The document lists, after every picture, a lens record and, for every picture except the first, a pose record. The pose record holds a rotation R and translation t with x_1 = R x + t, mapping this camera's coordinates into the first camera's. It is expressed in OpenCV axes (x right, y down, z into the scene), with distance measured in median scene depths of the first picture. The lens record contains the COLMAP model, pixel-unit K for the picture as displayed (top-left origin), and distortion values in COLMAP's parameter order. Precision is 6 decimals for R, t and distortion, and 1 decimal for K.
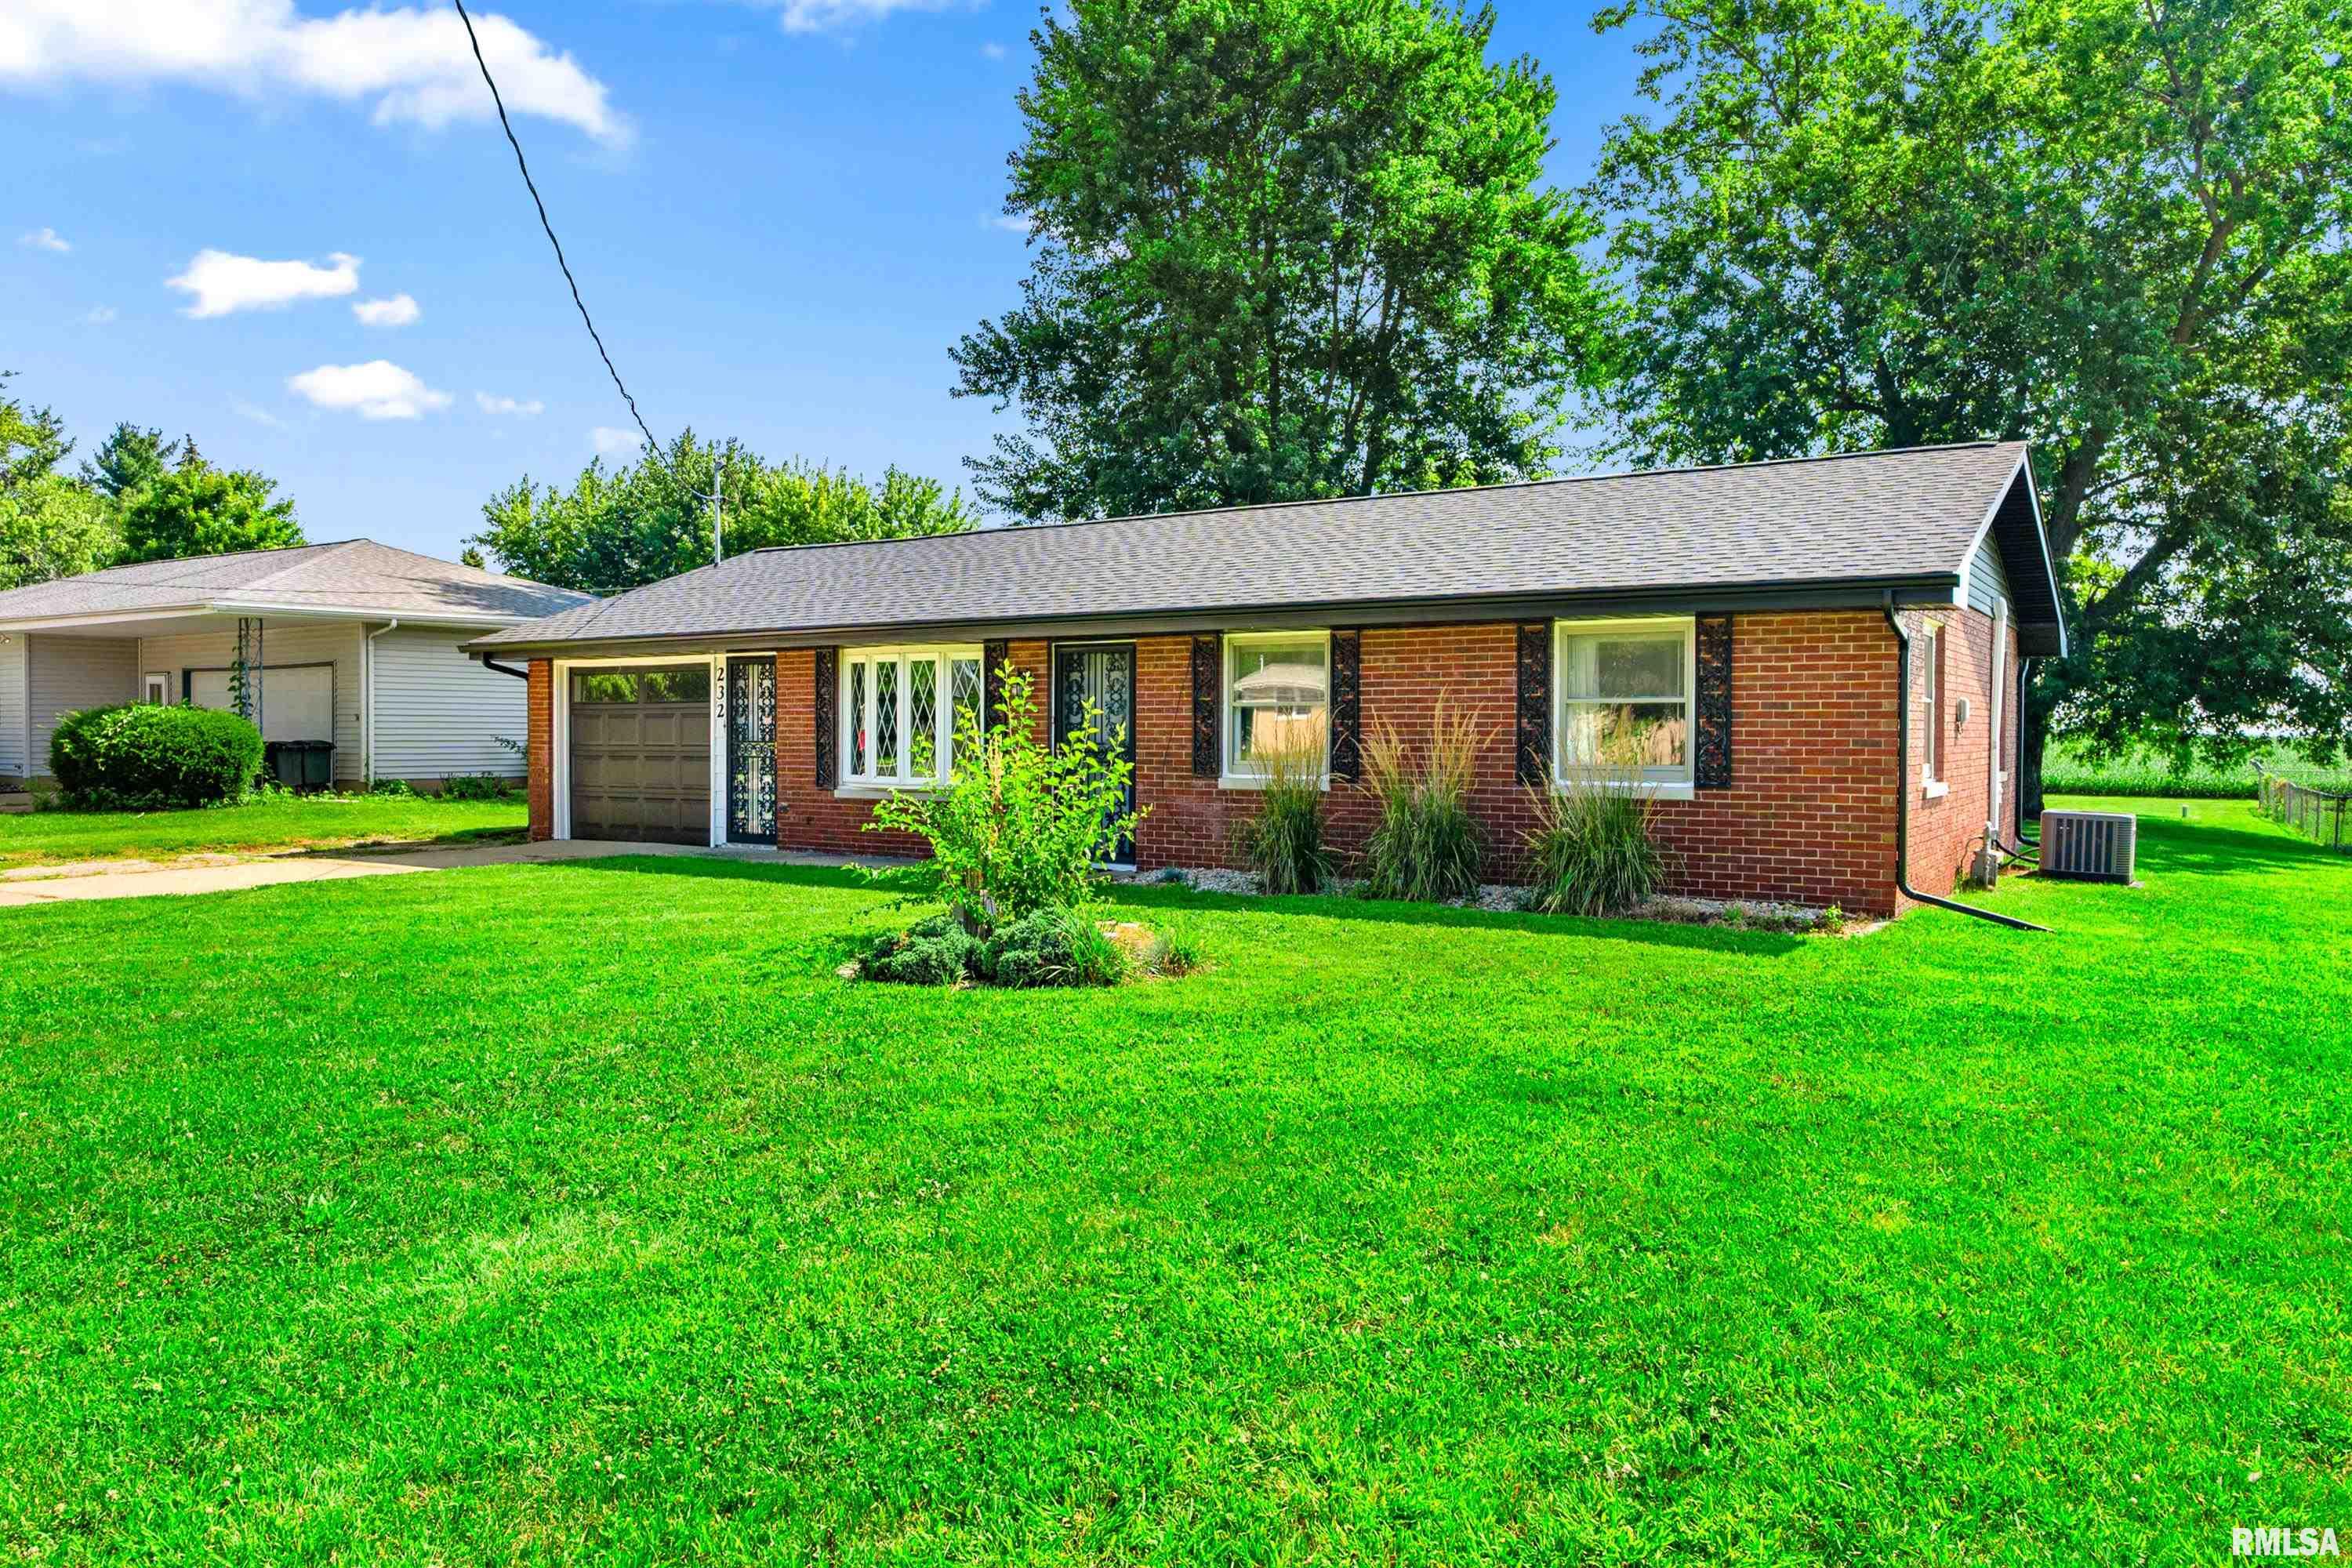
lens RADIAL K [[1602.1, 0, 1171.8], [0, 1602.1, 749.5], [0, 0, 1]] dist [-0.018143, 0.000316]
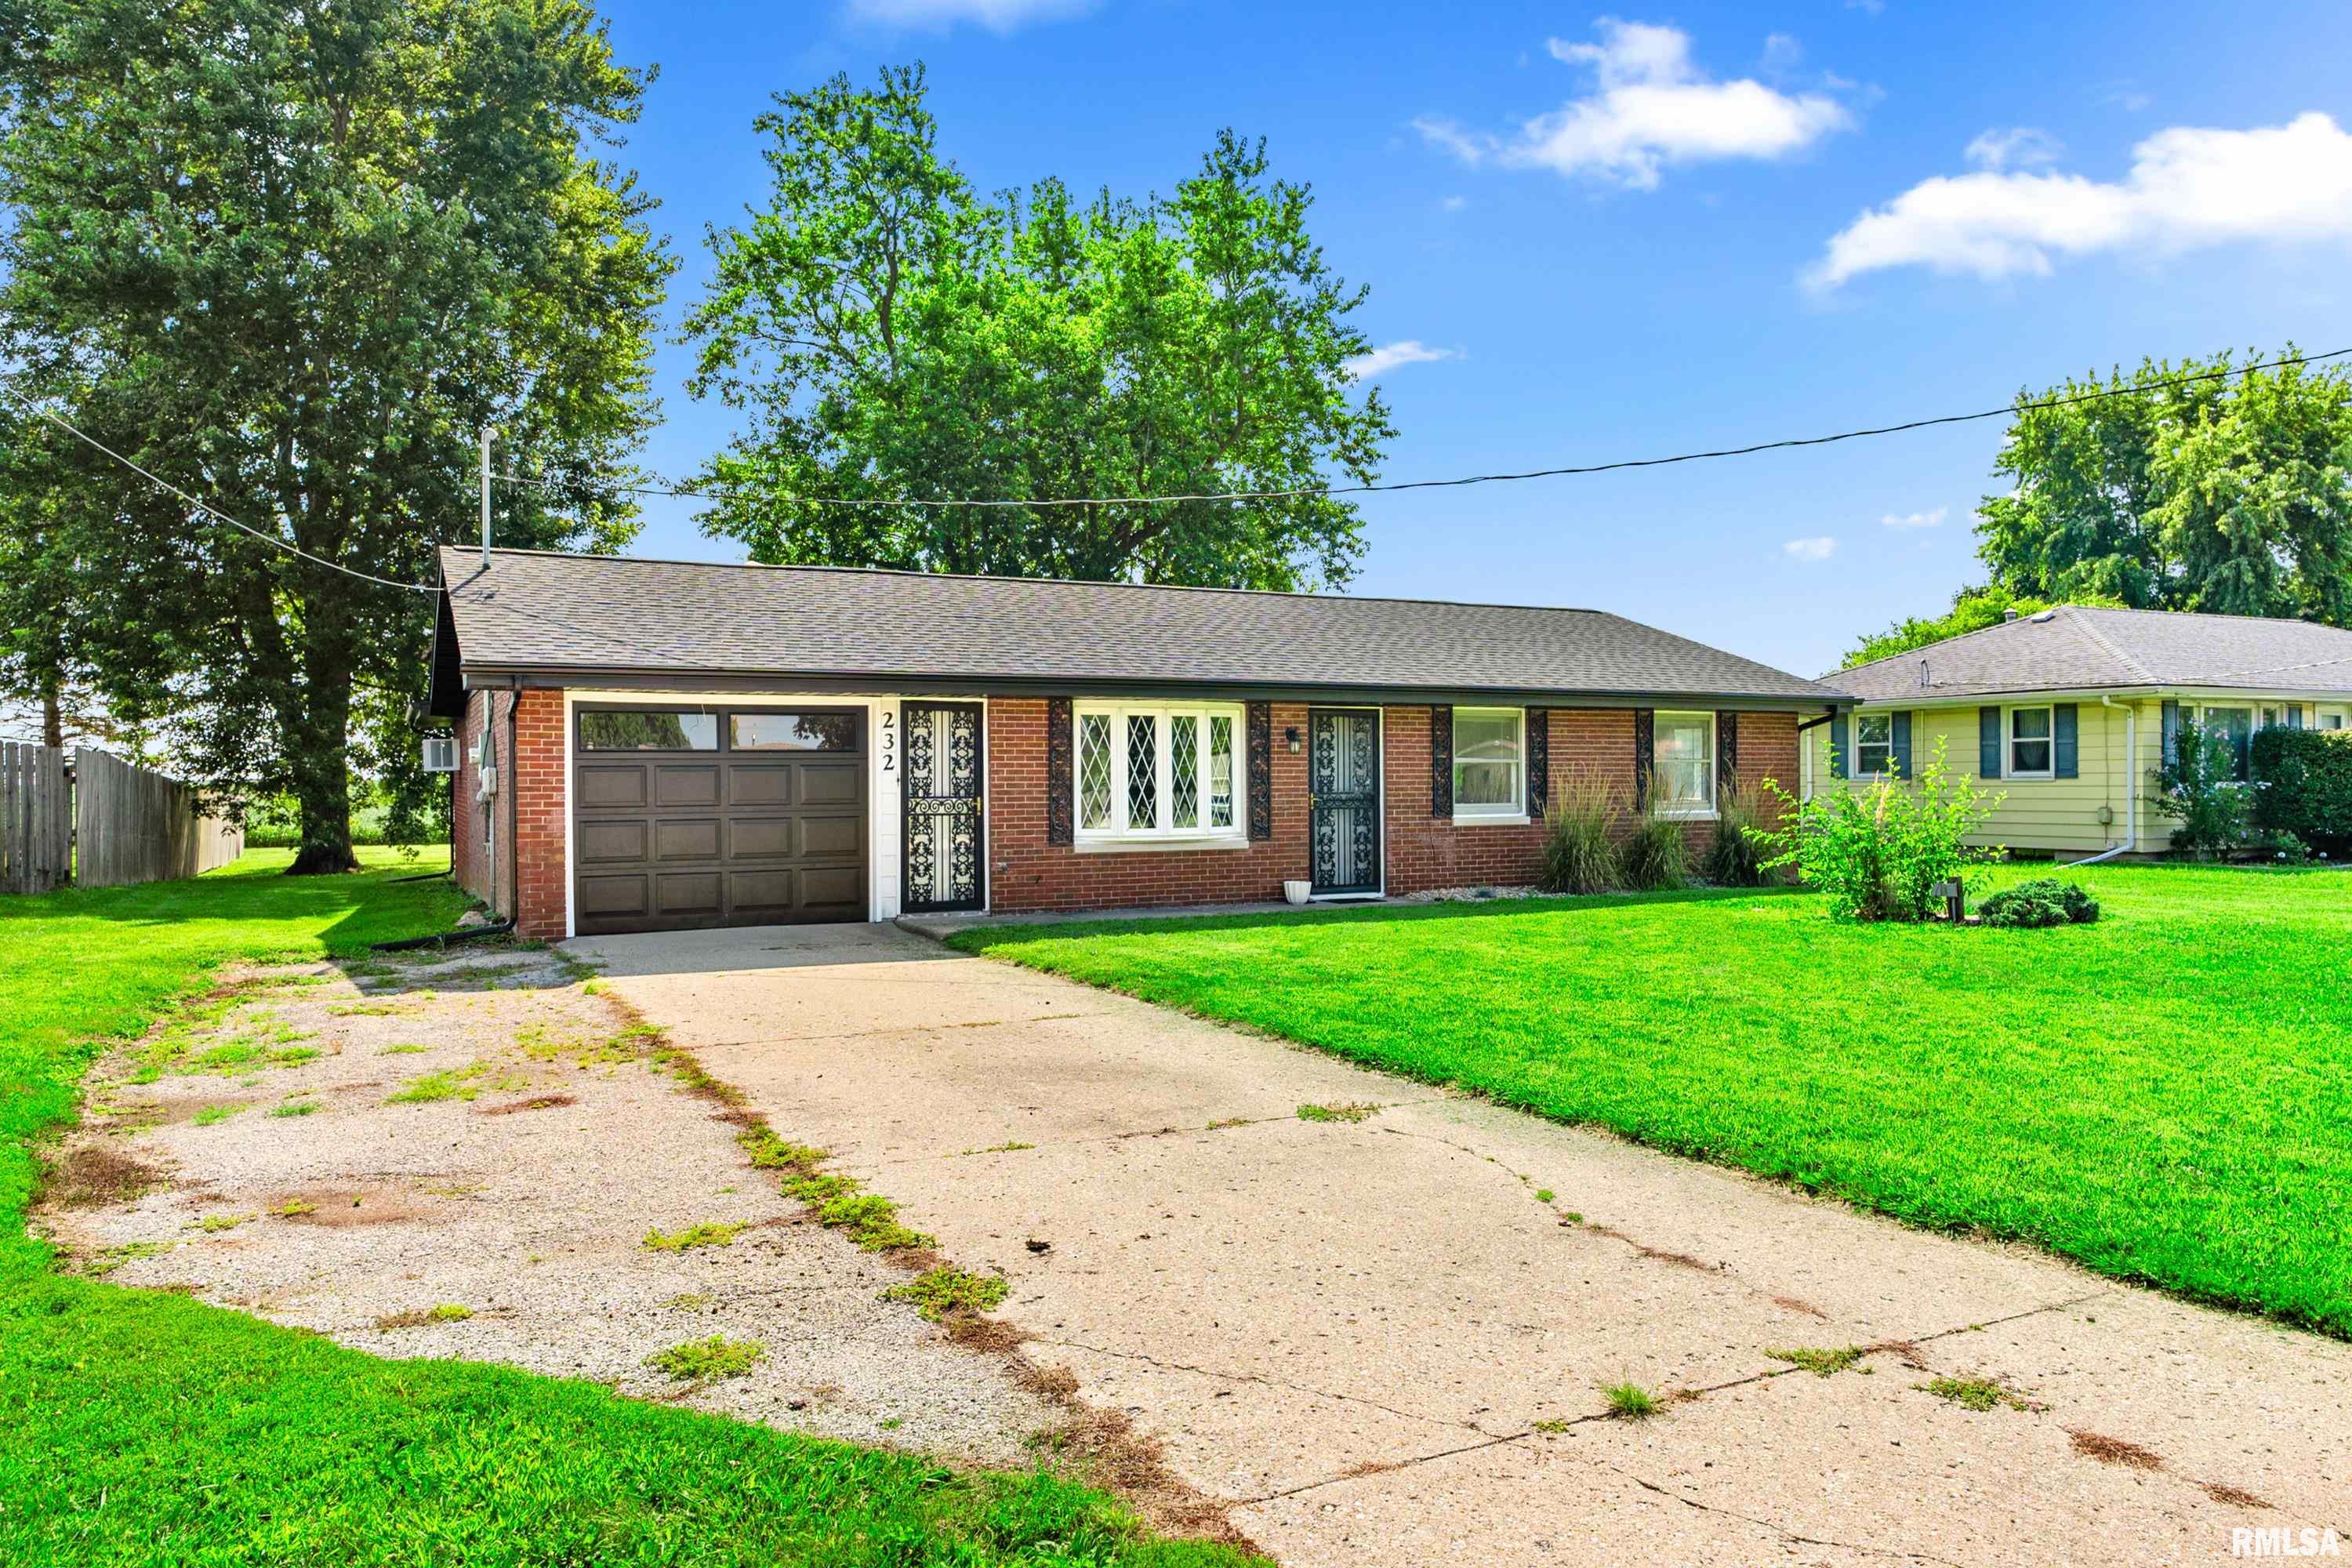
lens RADIAL K [[1540.8, 0, 1176.0], [0, 1540.8, 784.0], [0, 0, 1]] dist [0.003252, 0.000900]
pose [[0.502160, -0.007025, 0.864746, -0.945104], [0.015567, 0.999878, -0.000917, -0.009651], [-0.864635, 0.013921, 0.502208, 0.459043]]
